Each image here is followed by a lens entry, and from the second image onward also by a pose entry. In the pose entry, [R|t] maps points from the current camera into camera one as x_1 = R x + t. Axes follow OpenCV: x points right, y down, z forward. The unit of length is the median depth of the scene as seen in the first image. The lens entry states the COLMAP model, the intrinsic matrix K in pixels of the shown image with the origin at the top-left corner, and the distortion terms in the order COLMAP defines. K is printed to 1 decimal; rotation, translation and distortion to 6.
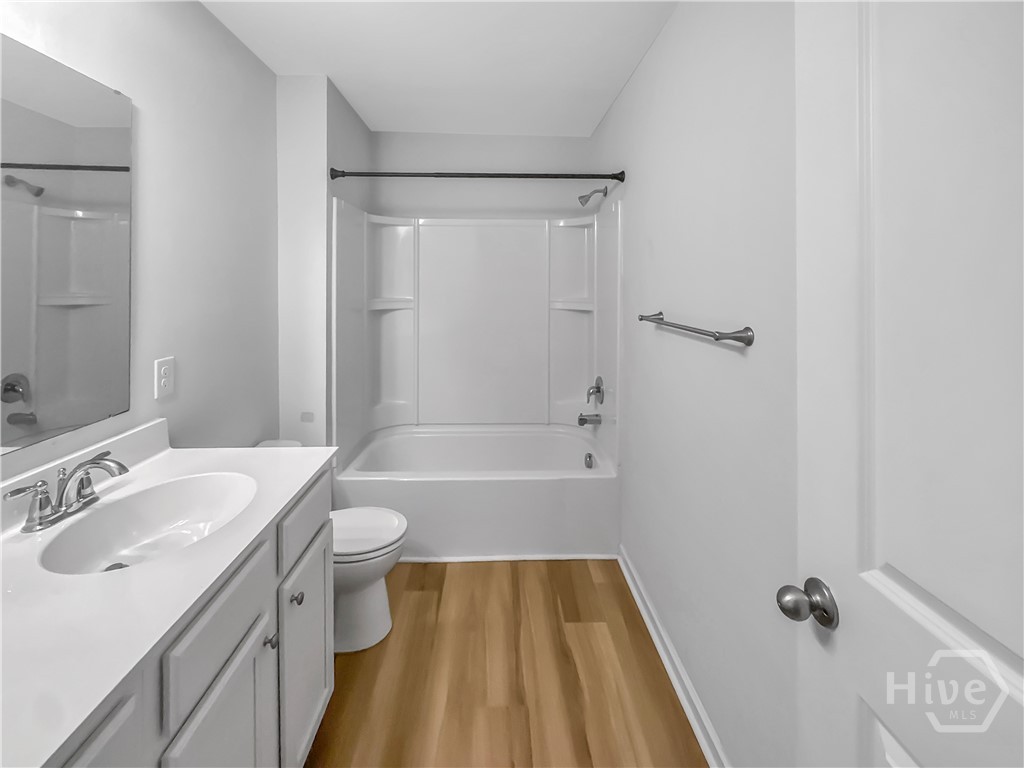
lens RADIAL K [[439.5, 0, 510.1], [0, 439.5, 289.7], [0, 0, 1]] dist [-0.000757, -0.000202]
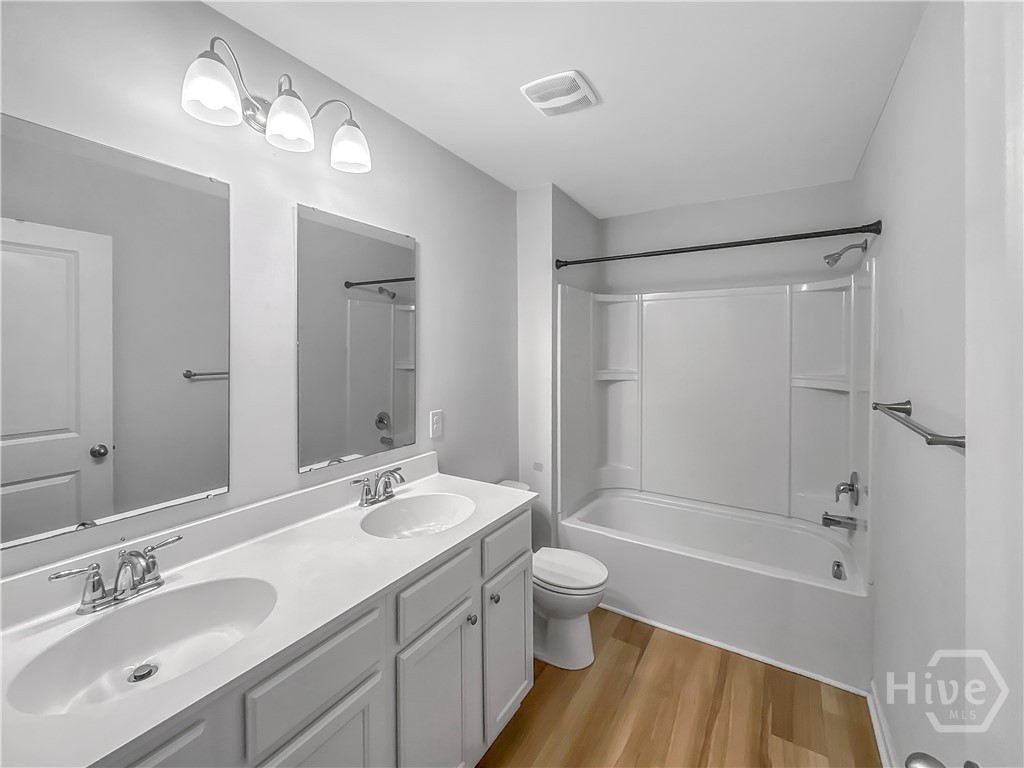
lens RADIAL K [[431.7, 0, 514.9], [0, 431.7, 362.0], [0, 0, 1]] dist [0.000331, 0.000092]
pose [[0.830480, 0.015381, -0.556836, 0.147893], [-0.007548, 0.999838, 0.016360, -0.020059], [0.556997, -0.009383, 0.830461, -0.027590]]
